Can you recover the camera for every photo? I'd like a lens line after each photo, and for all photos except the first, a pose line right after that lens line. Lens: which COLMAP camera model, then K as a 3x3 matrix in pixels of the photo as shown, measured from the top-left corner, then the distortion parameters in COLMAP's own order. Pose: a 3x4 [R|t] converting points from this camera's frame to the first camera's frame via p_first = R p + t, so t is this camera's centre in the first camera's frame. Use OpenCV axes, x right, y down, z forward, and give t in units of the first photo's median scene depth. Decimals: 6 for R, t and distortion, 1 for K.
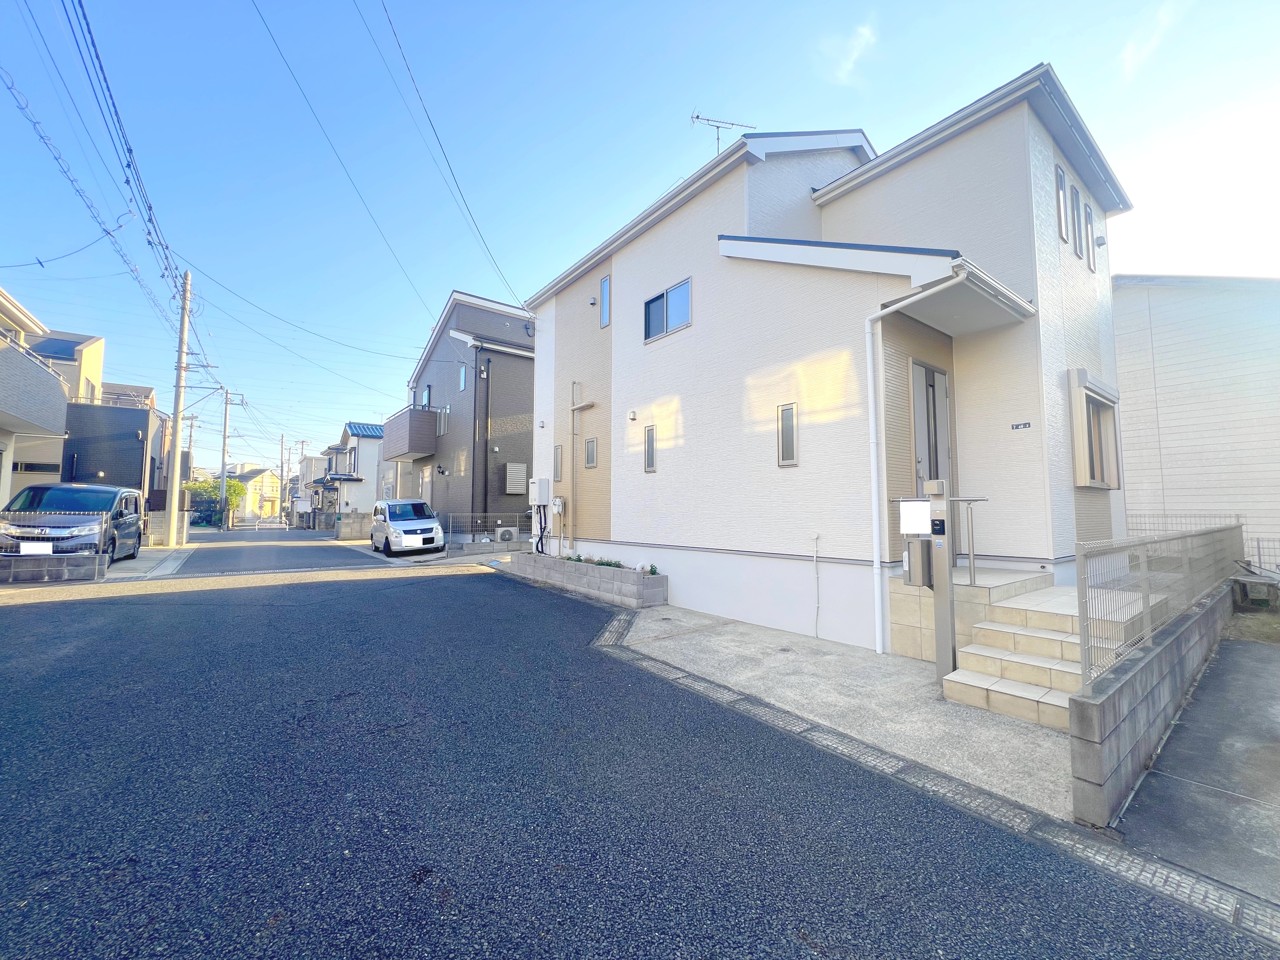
lens RADIAL K [[512.4, 0, 639.6], [0, 512.4, 479.3], [0, 0, 1]] dist [-0.001853, 0.000242]
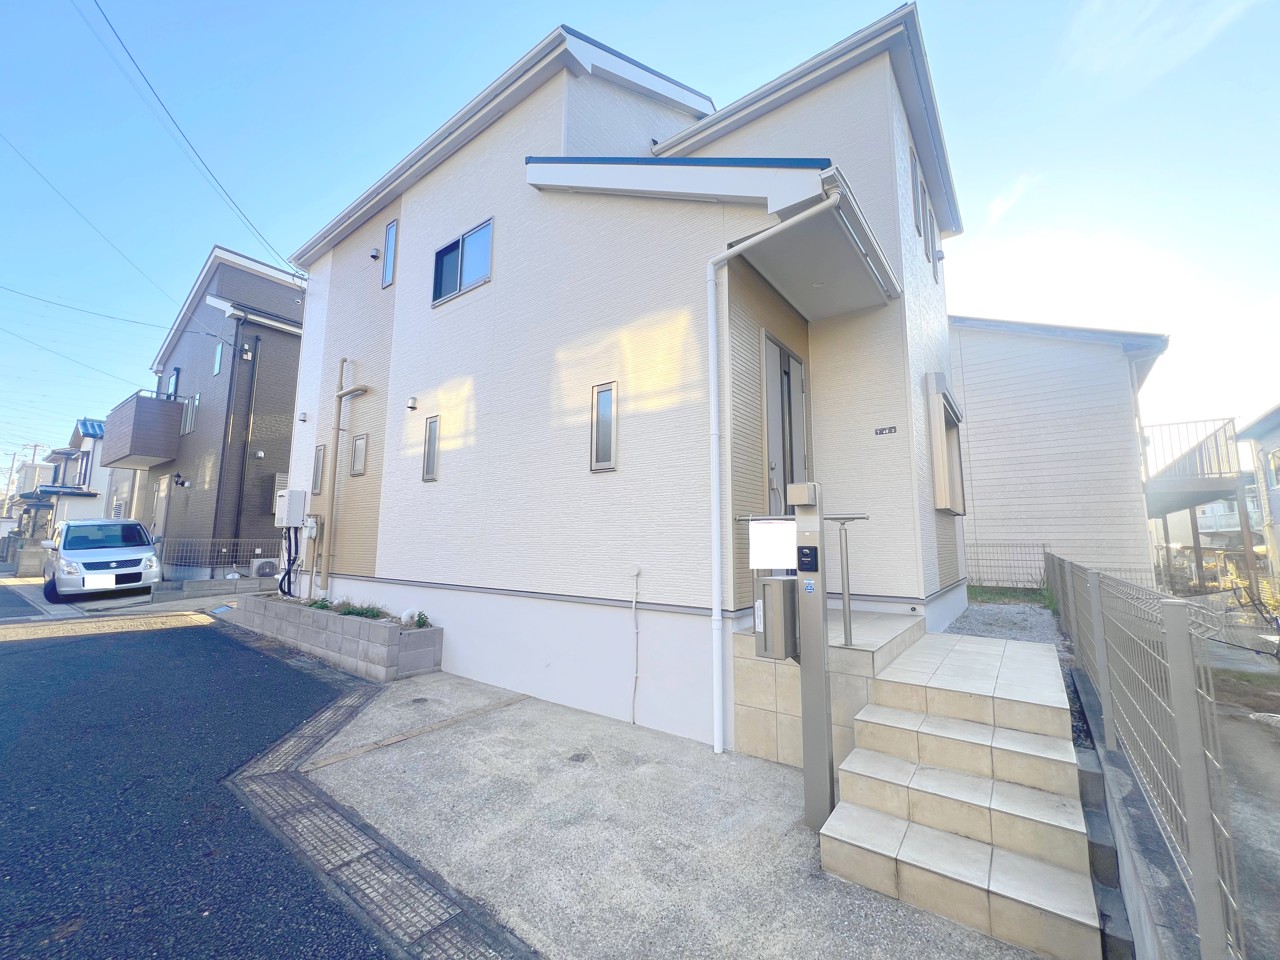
lens RADIAL K [[512.4, 0, 640.3], [0, 512.4, 479.2], [0, 0, 1]] dist [-0.001853, 0.000242]
pose [[0.962633, 0.038018, 0.268128, 0.152288], [-0.022765, 0.997953, -0.059771, 0.027071], [-0.269851, 0.051434, 0.961527, 0.315361]]
